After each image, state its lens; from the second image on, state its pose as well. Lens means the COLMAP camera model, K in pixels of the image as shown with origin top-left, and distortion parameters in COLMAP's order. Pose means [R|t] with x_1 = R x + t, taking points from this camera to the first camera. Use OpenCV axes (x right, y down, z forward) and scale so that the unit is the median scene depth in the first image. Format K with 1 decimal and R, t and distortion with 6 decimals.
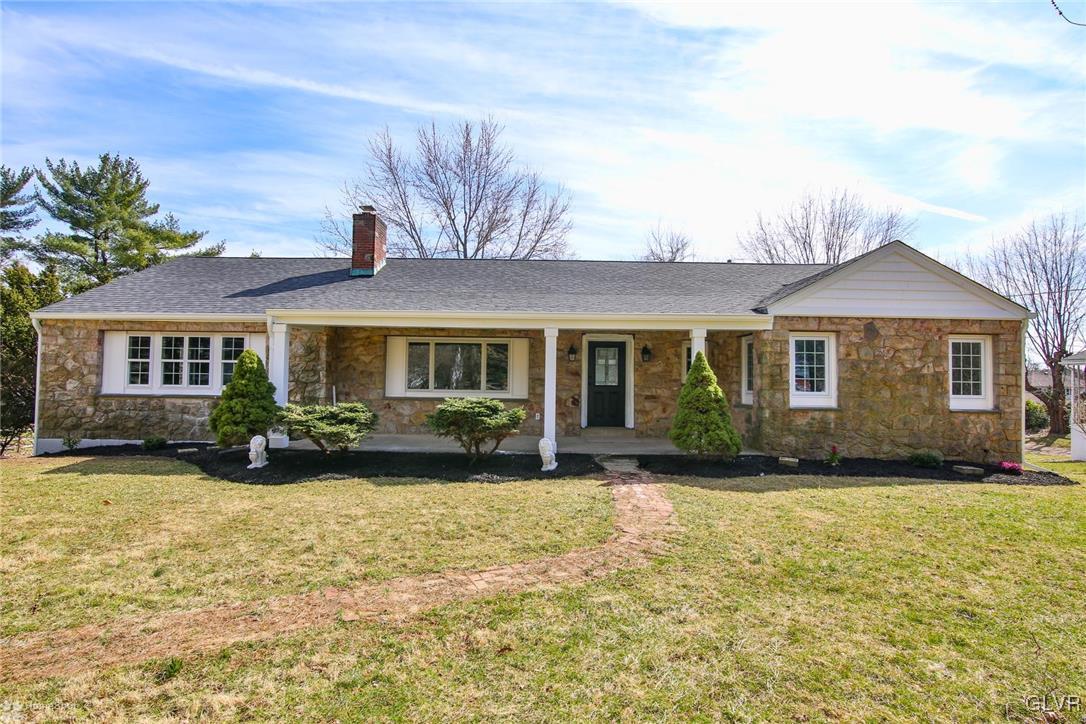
lens RADIAL K [[528.8, 0, 540.7], [0, 528.8, 361.4], [0, 0, 1]] dist [-0.018921, -0.001186]
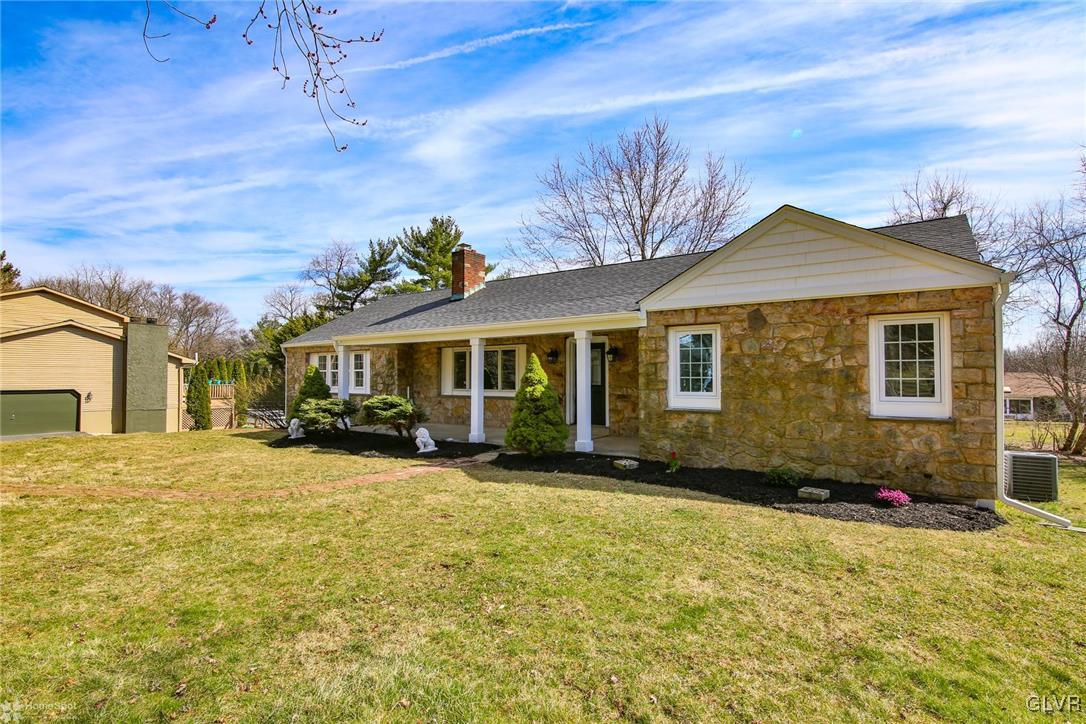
lens RADIAL K [[528.8, 0, 539.6], [0, 528.8, 363.7], [0, 0, 1]] dist [-0.018921, -0.001186]
pose [[0.813383, -0.028823, -0.581015, 0.832542], [0.032558, 0.999462, -0.004003, 0.004650], [0.580817, -0.015660, 0.813883, 0.114021]]
